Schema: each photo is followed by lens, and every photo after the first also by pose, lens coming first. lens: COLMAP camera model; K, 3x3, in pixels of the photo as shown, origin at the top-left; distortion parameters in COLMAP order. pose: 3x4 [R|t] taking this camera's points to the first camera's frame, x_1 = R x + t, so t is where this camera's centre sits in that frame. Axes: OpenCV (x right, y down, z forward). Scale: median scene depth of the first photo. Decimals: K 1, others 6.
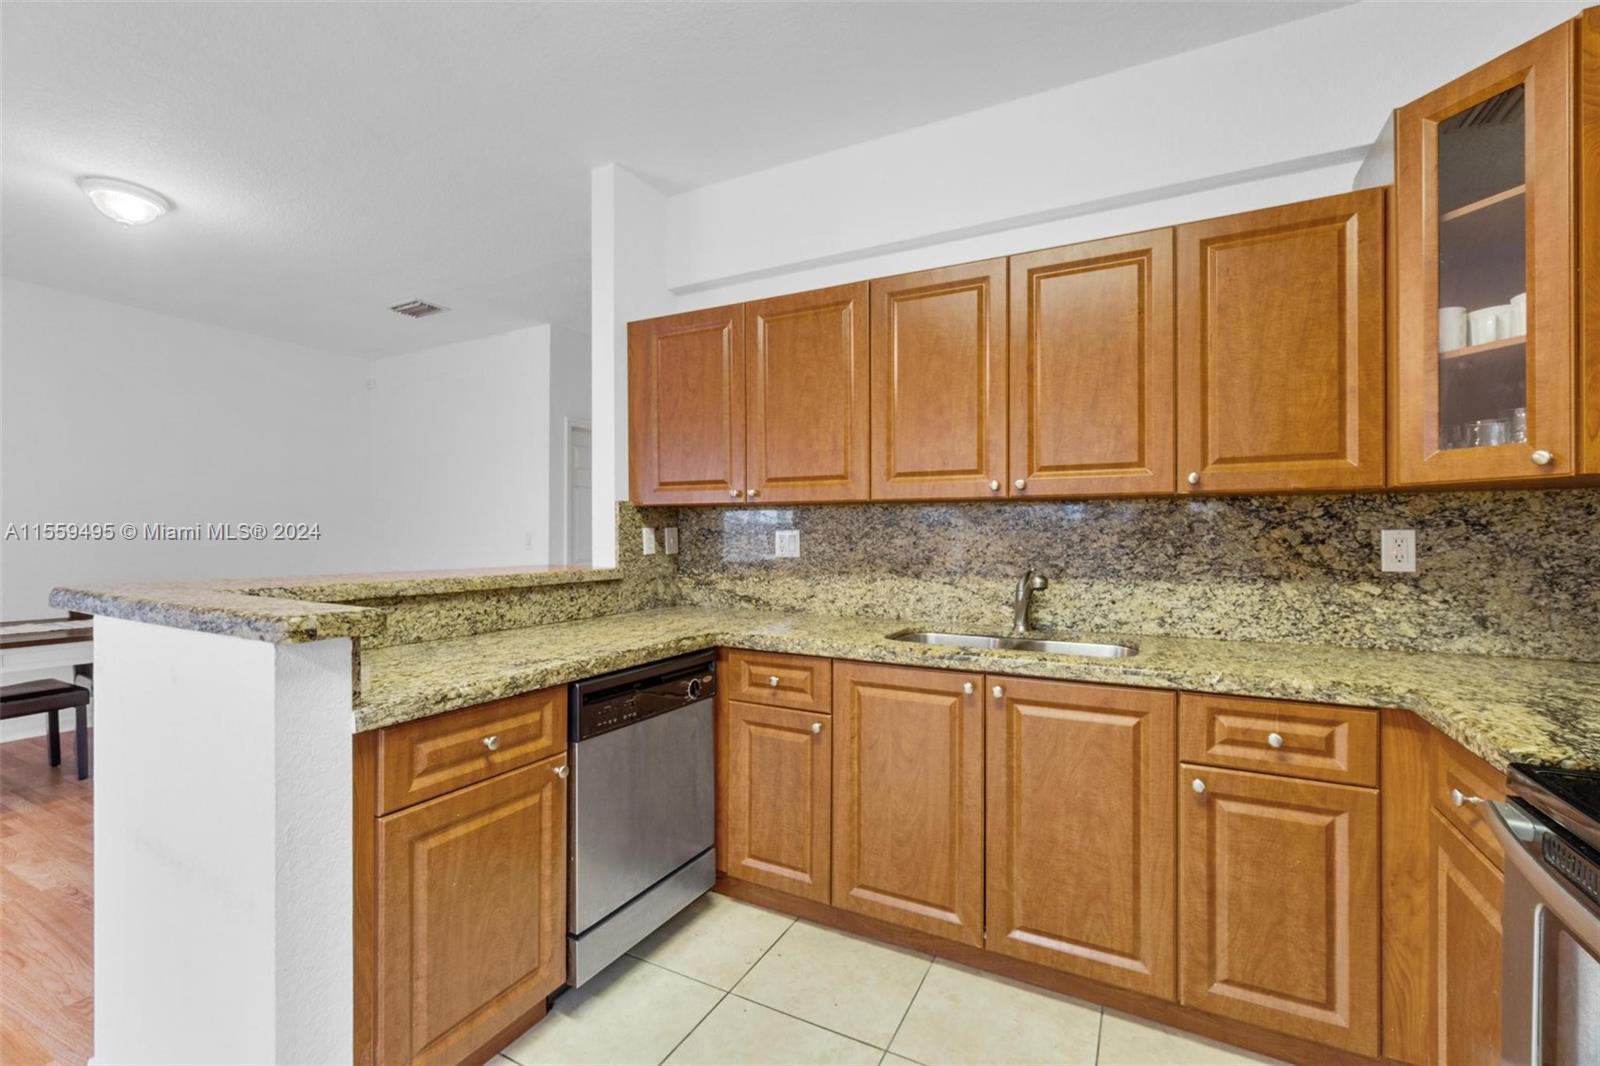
lens RADIAL K [[739.0, 0, 746.4], [0, 739.0, 565.4], [0, 0, 1]] dist [0.005528, -0.000280]
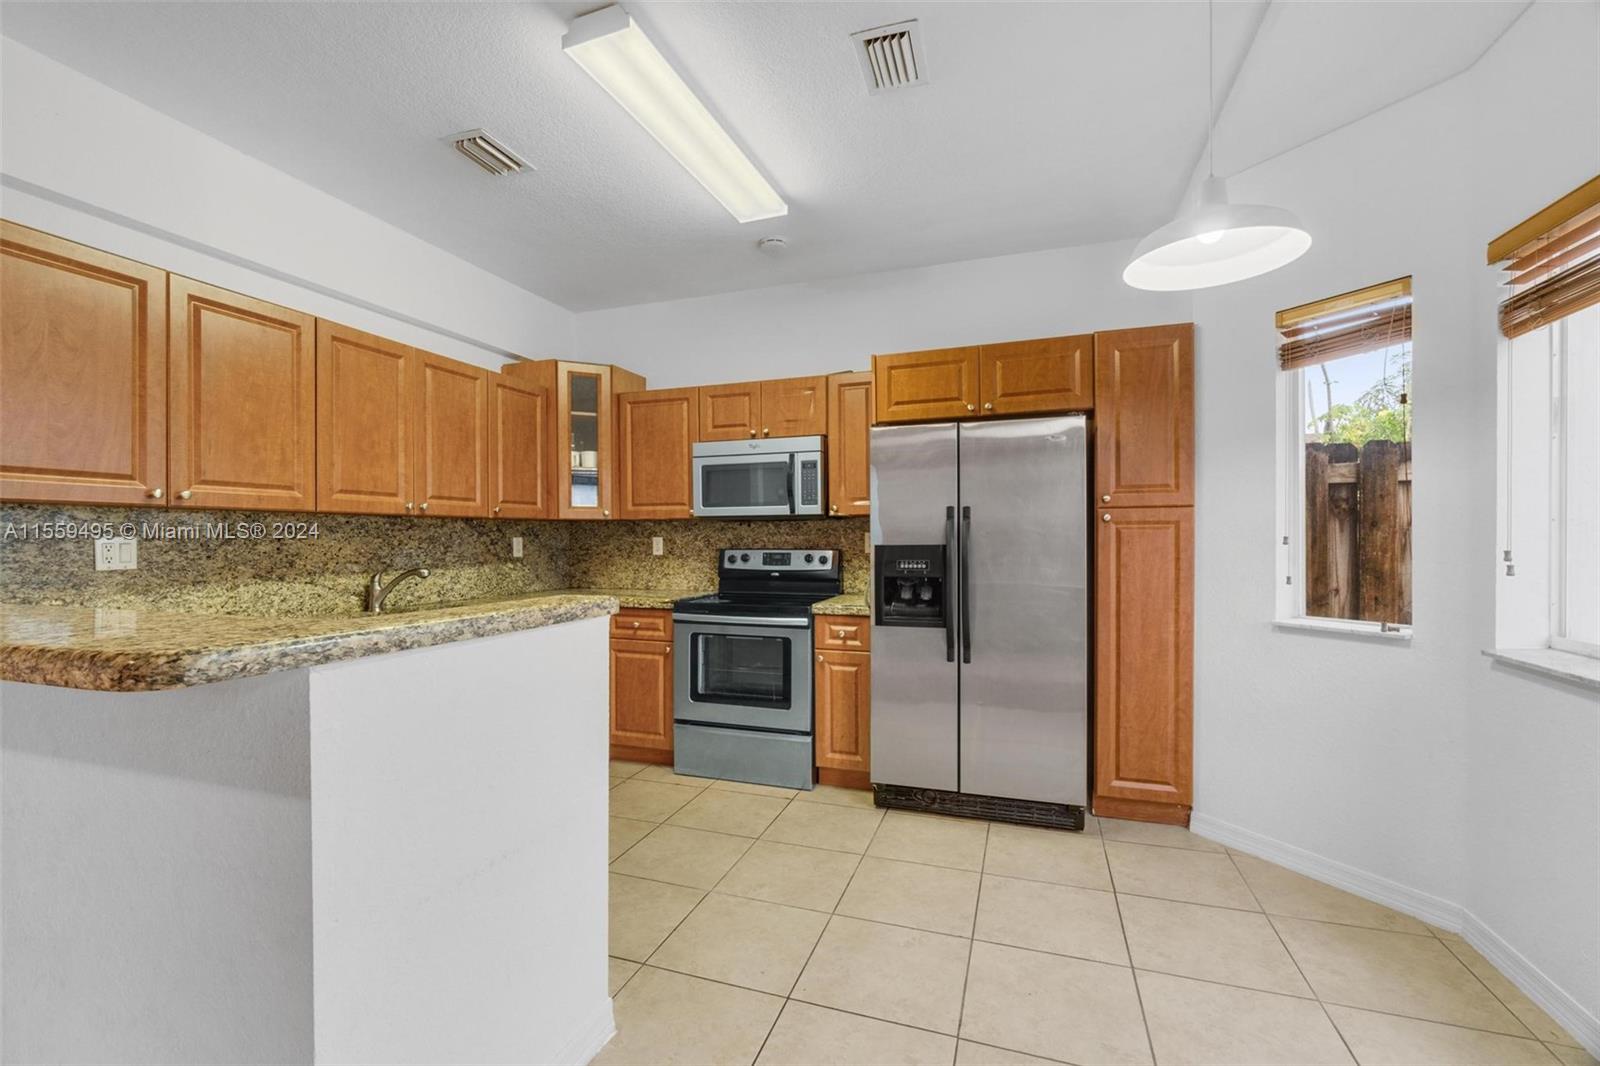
lens RADIAL K [[693.7, 0, 797.7], [0, 693.7, 534.9], [0, 0, 1]] dist [-0.001952, 0.003146]
pose [[-0.205011, 0.009158, 0.978717, -0.997162], [0.054508, 0.998511, 0.002074, -0.011921], [-0.977241, 0.053773, -0.205205, 0.483518]]
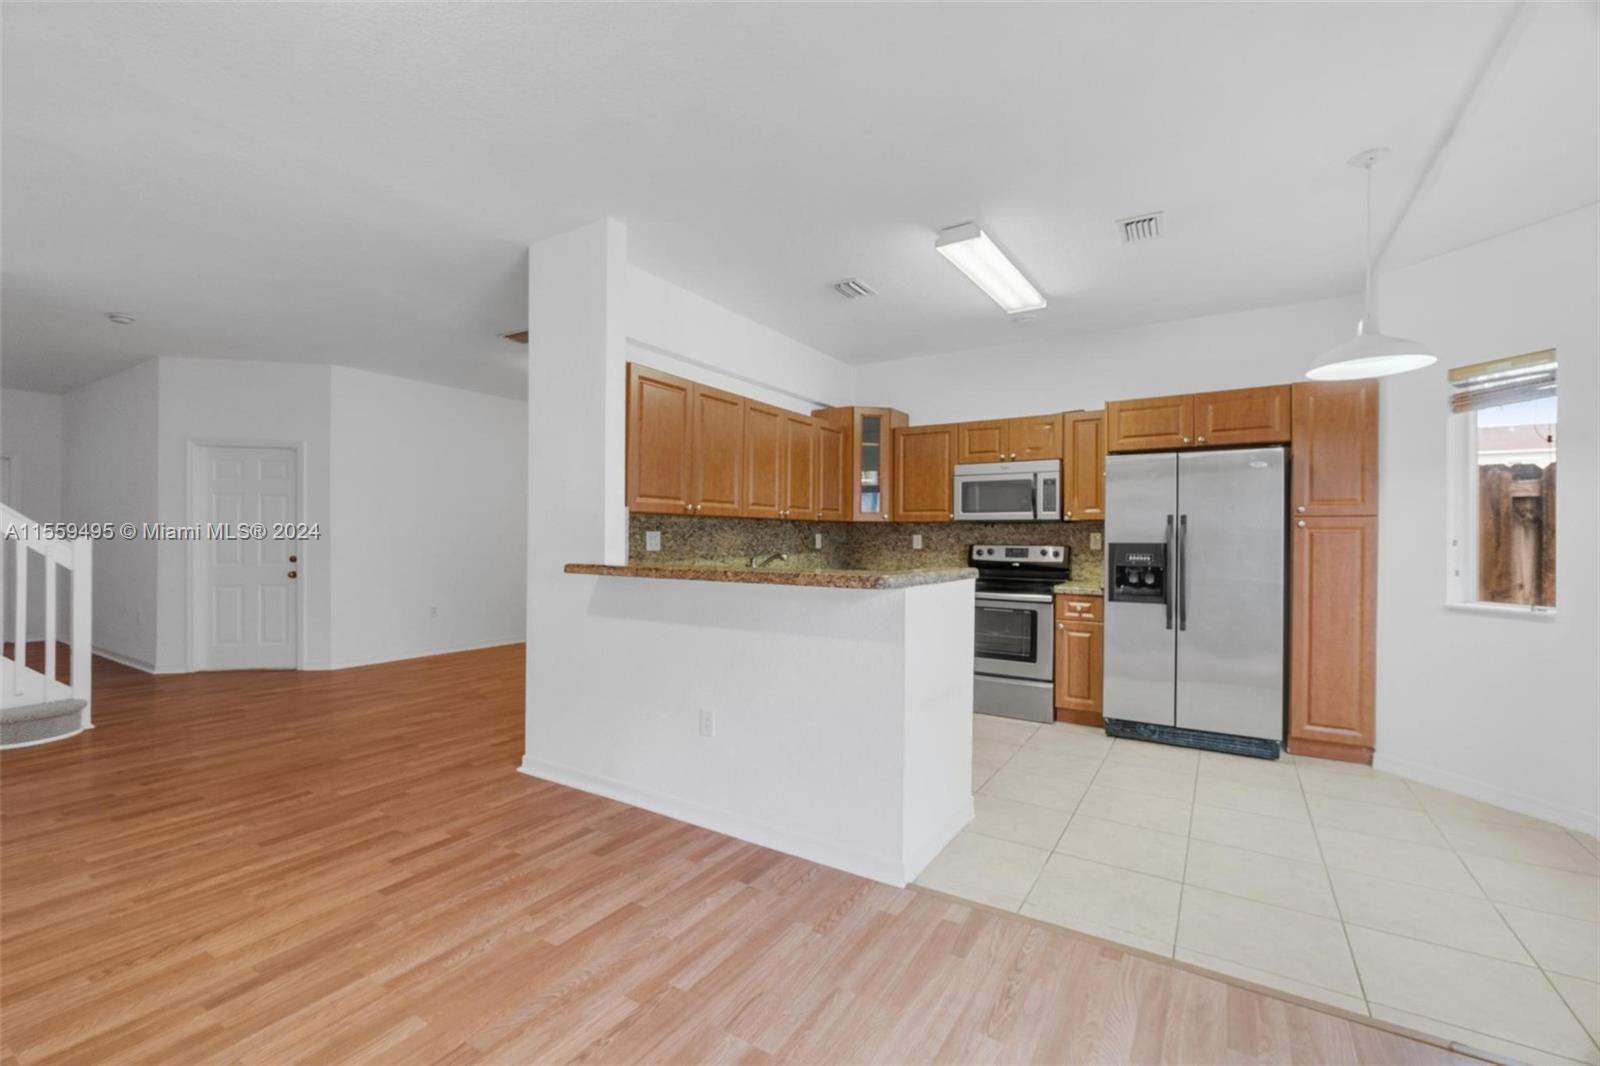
lens RADIAL K [[693.7, 0, 797.9], [0, 693.7, 530.6], [0, 0, 1]] dist [-0.001952, 0.003146]
pose [[0.023218, 0.011665, 0.999662, -1.501582], [0.042706, 0.999008, -0.012649, -0.023515], [-0.998818, 0.042985, 0.022697, 0.800066]]
